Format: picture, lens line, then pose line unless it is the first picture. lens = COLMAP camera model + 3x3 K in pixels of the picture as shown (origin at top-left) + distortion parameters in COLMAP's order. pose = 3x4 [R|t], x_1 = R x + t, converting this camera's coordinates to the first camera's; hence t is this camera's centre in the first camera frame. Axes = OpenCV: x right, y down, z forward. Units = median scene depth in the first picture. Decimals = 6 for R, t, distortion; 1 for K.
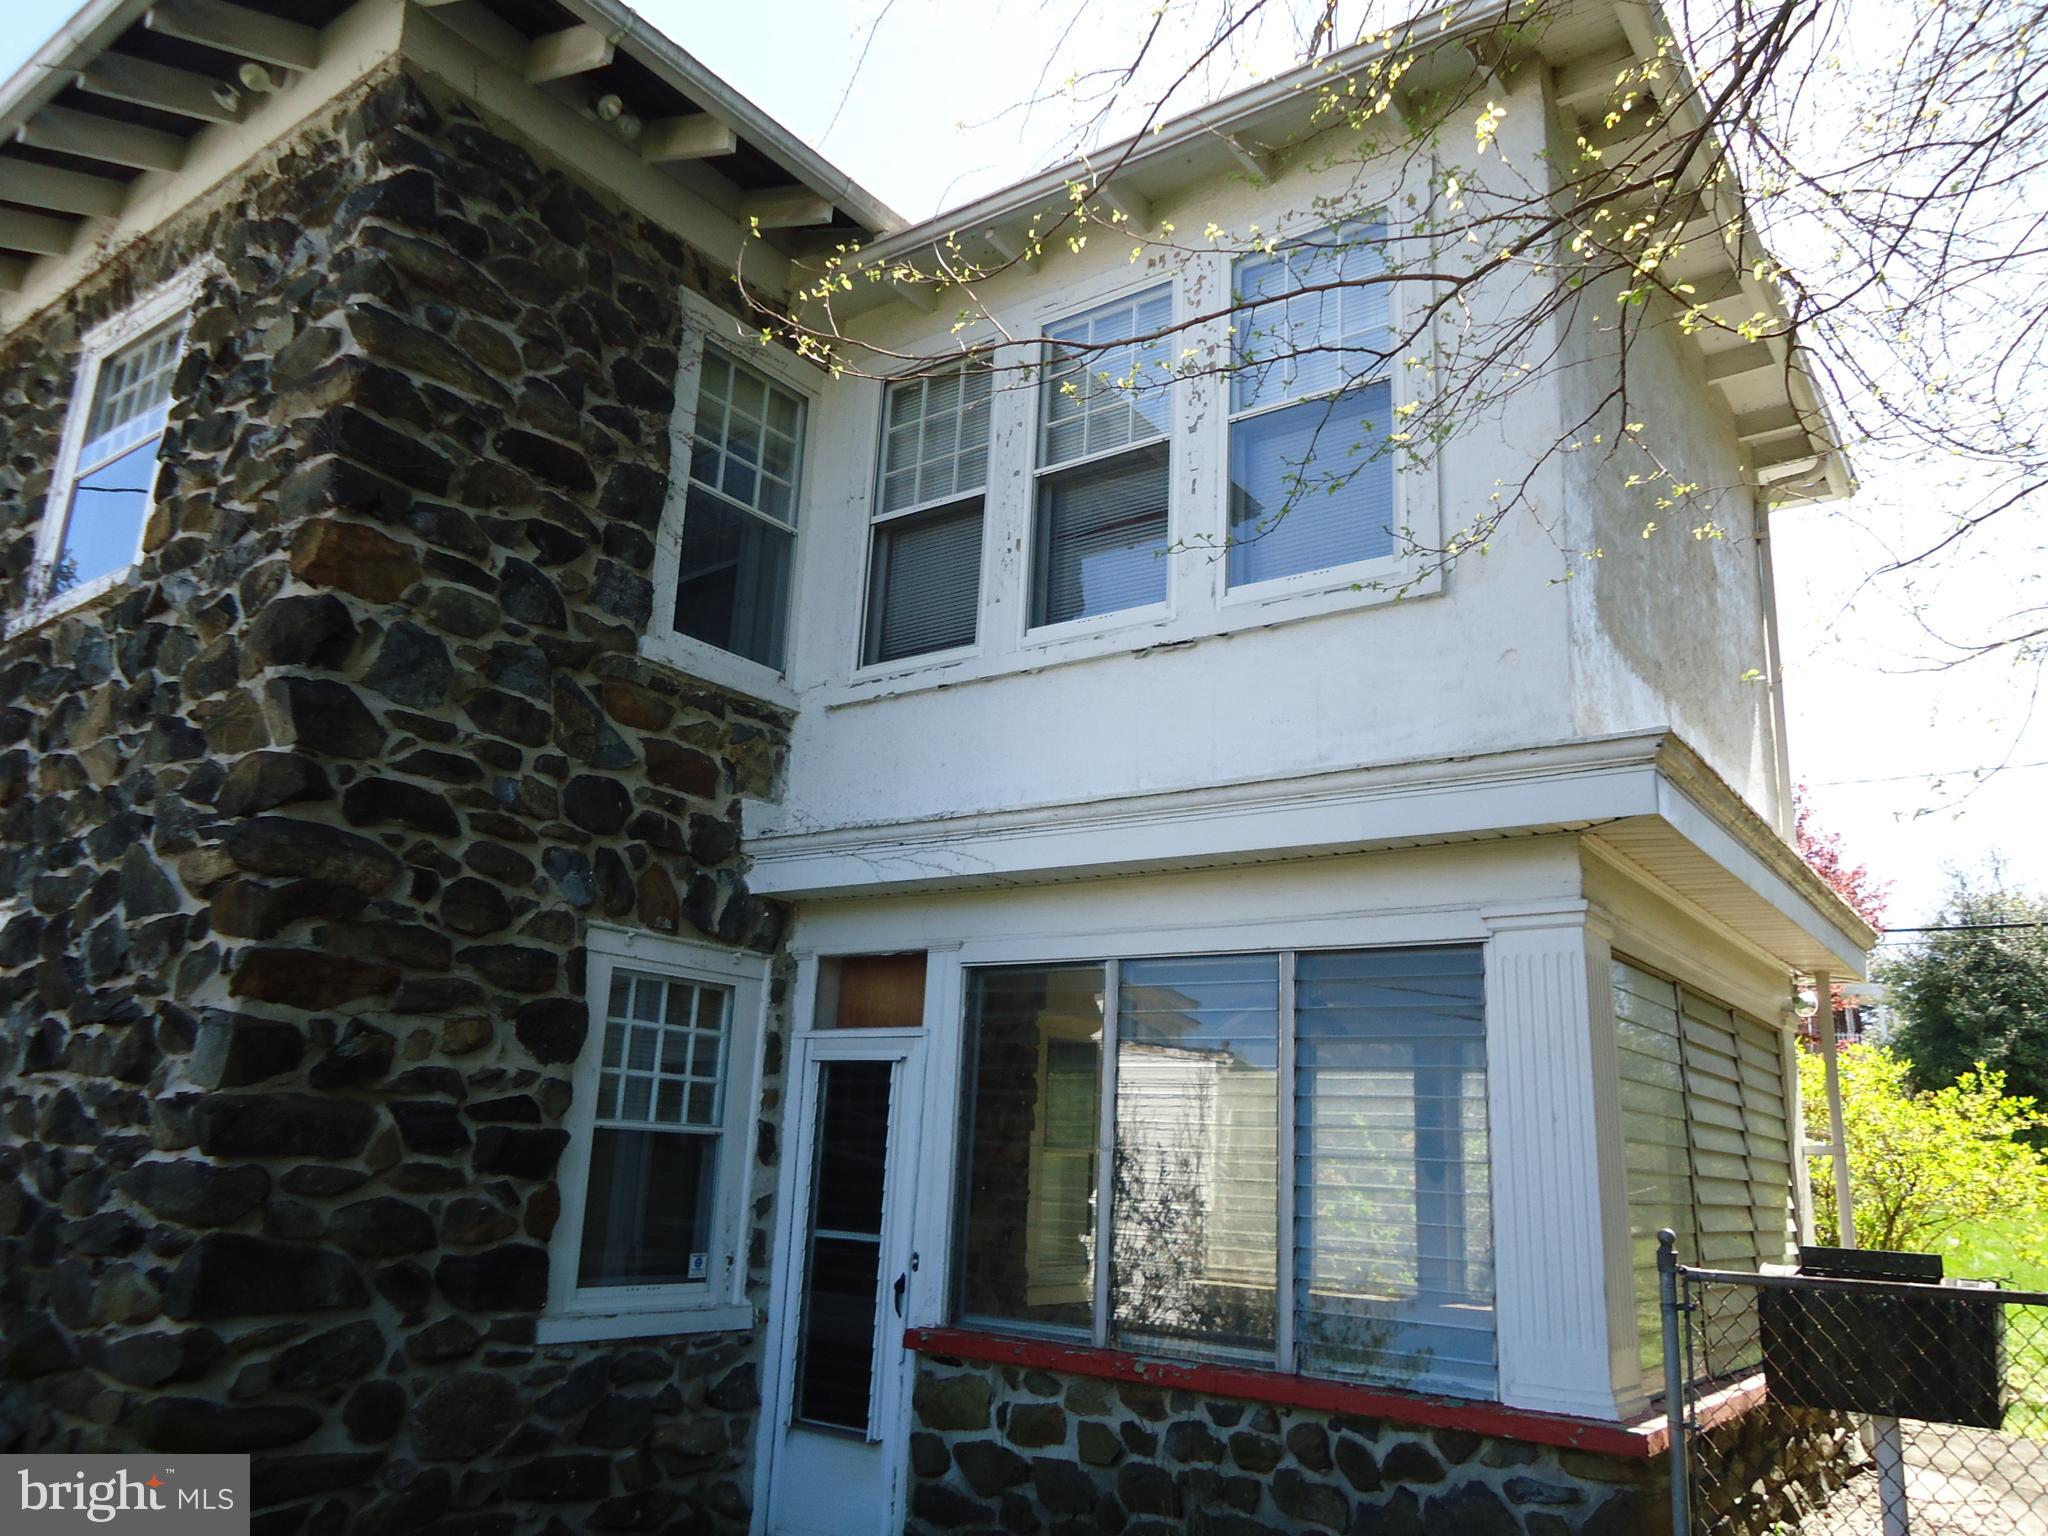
lens RADIAL K [[1497.1, 0, 1031.5], [0, 1497.1, 750.0], [0, 0, 1]] dist [-0.002658, -0.002772]
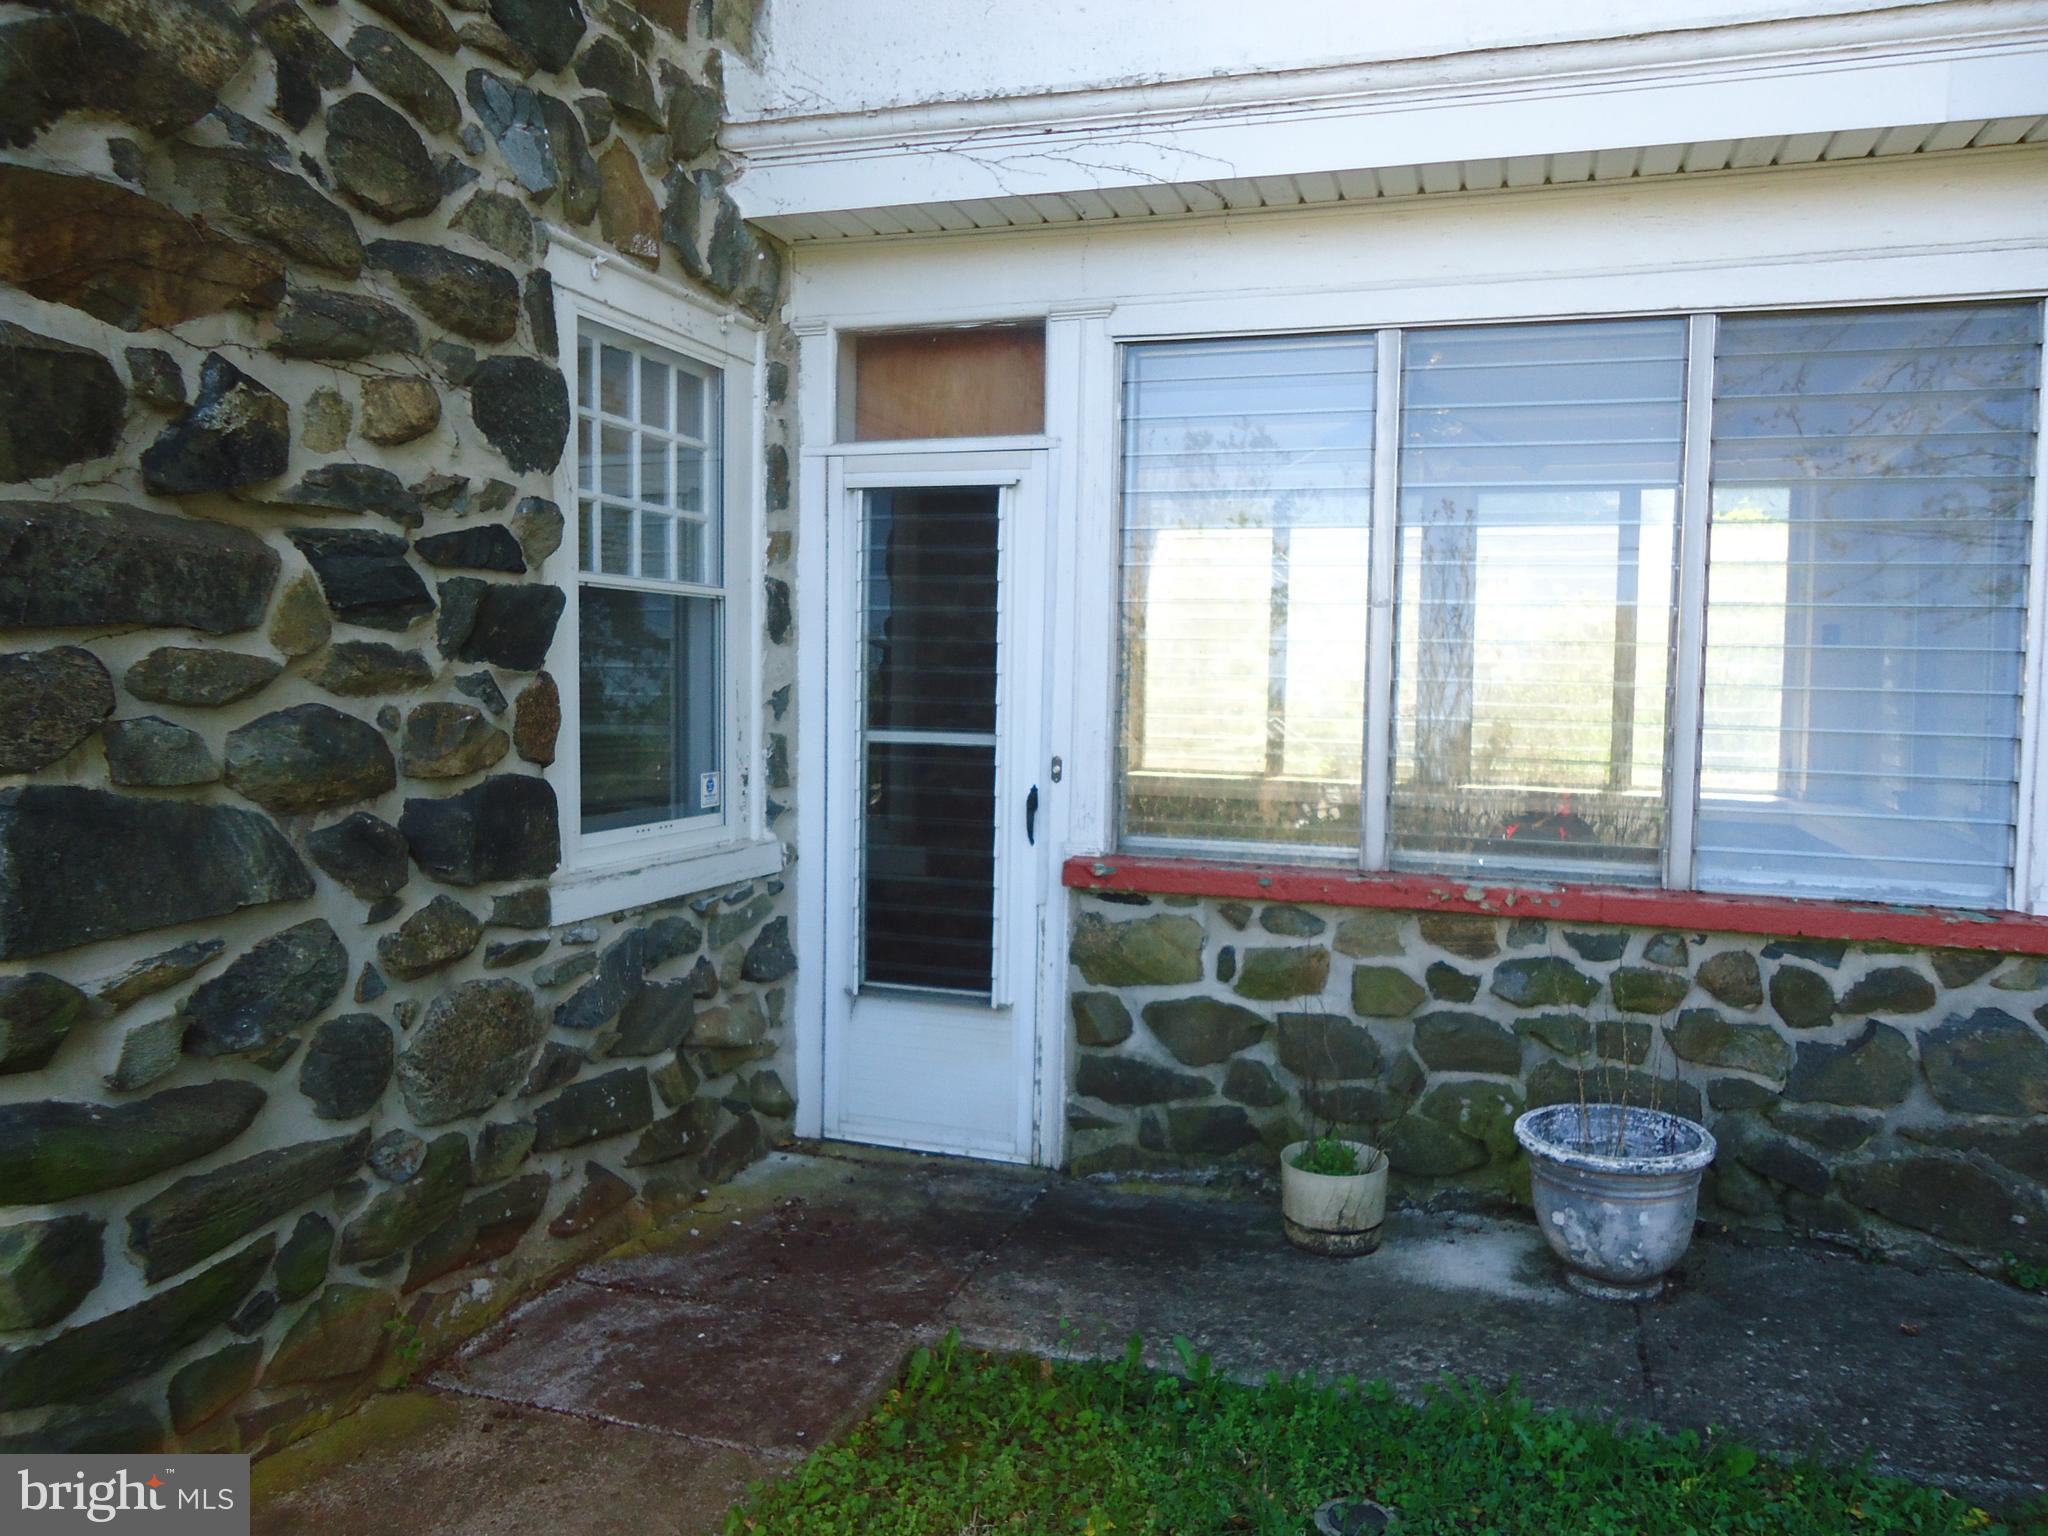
lens RADIAL K [[1497.1, 0, 1028.7], [0, 1497.1, 756.8], [0, 0, 1]] dist [-0.002658, -0.002772]
pose [[0.952063, -0.044031, 0.302716, -0.328583], [-0.058346, 0.945281, 0.320998, 0.122525], [-0.300285, -0.323273, 0.897398, 0.411374]]
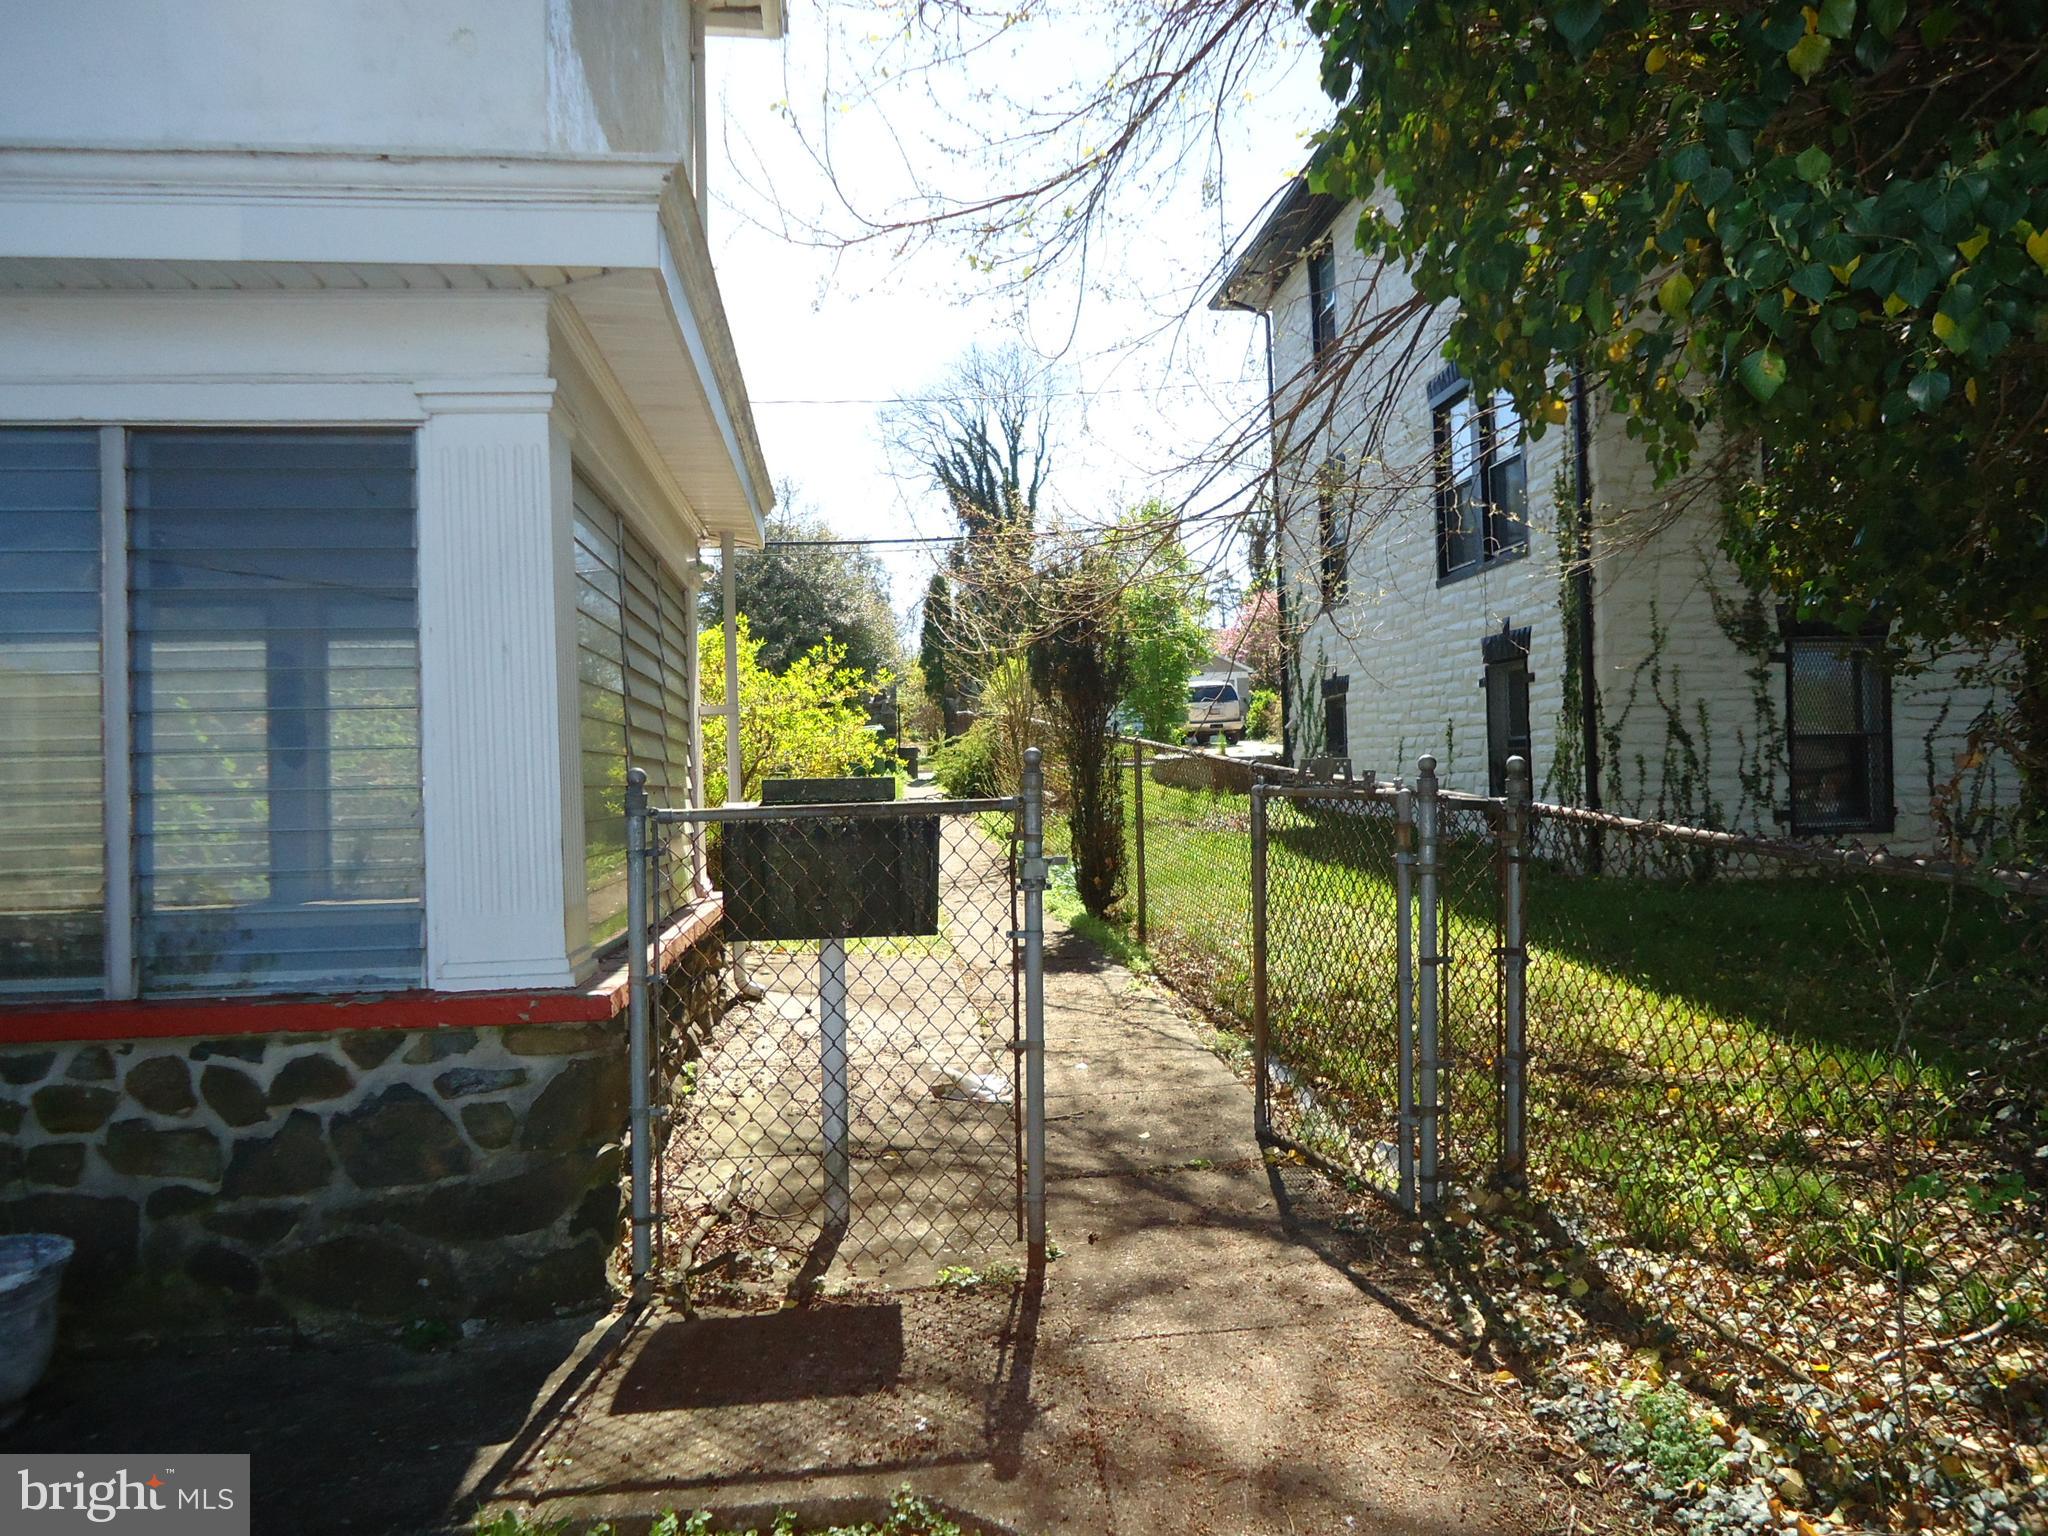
lens RADIAL K [[1497.1, 0, 1041.2], [0, 1497.1, 759.2], [0, 0, 1]] dist [-0.002658, -0.002772]
pose [[0.730199, -0.053377, 0.681147, 0.006032], [-0.123278, 0.970288, 0.208191, 0.085815], [-0.672021, -0.235991, 0.701923, 0.191899]]
